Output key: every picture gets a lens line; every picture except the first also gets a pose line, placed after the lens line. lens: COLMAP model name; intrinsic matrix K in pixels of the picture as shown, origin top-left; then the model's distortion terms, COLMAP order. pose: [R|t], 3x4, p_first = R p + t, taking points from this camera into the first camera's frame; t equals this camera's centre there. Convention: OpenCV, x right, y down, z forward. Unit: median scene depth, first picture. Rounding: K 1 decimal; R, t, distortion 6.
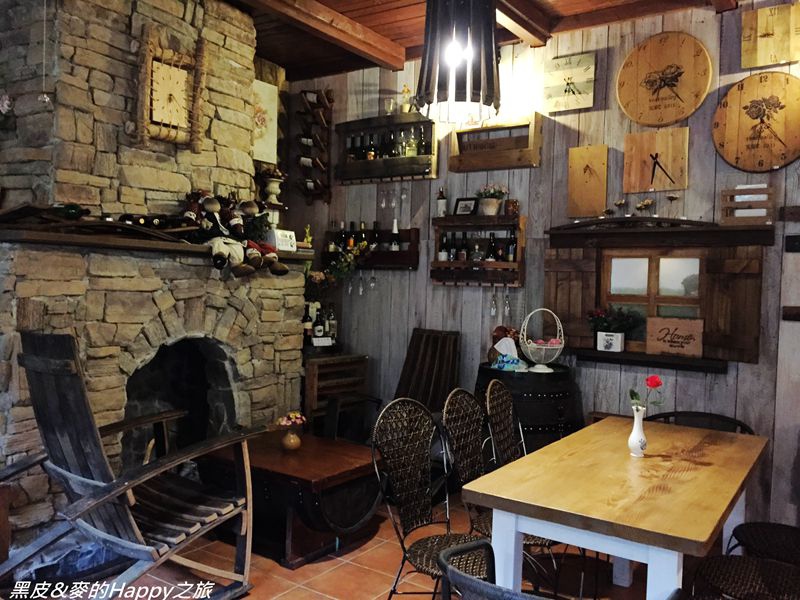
lens RADIAL K [[696.5, 0, 400.0], [0, 696.5, 300.0], [0, 0, 1]] dist [0.128679, -0.226766]
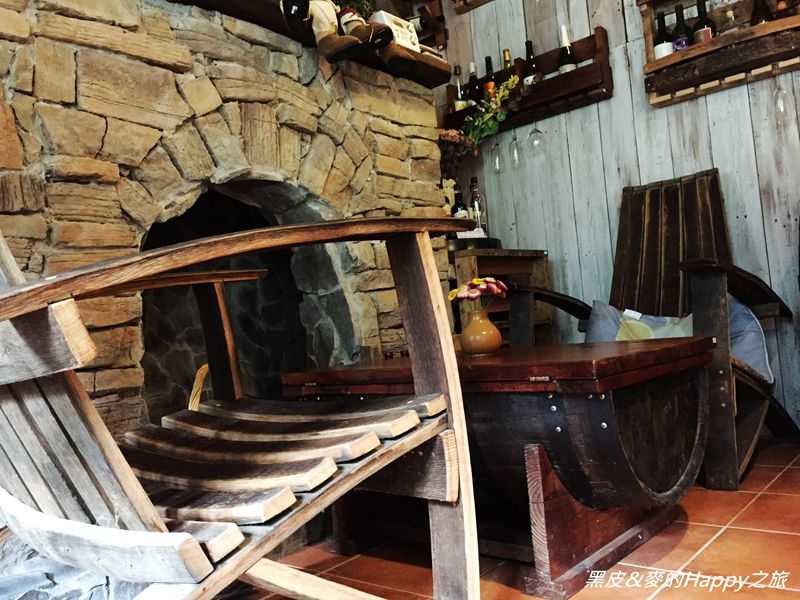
lens RADIAL K [[696.5, 0, 400.0], [0, 696.5, 300.0], [0, 0, 1]] dist [0.128679, -0.226766]
pose [[0.987753, -0.123344, -0.095551, -0.148518], [0.116888, 0.990642, -0.070465, 0.188872], [0.103349, 0.058433, 0.992927, 0.476540]]
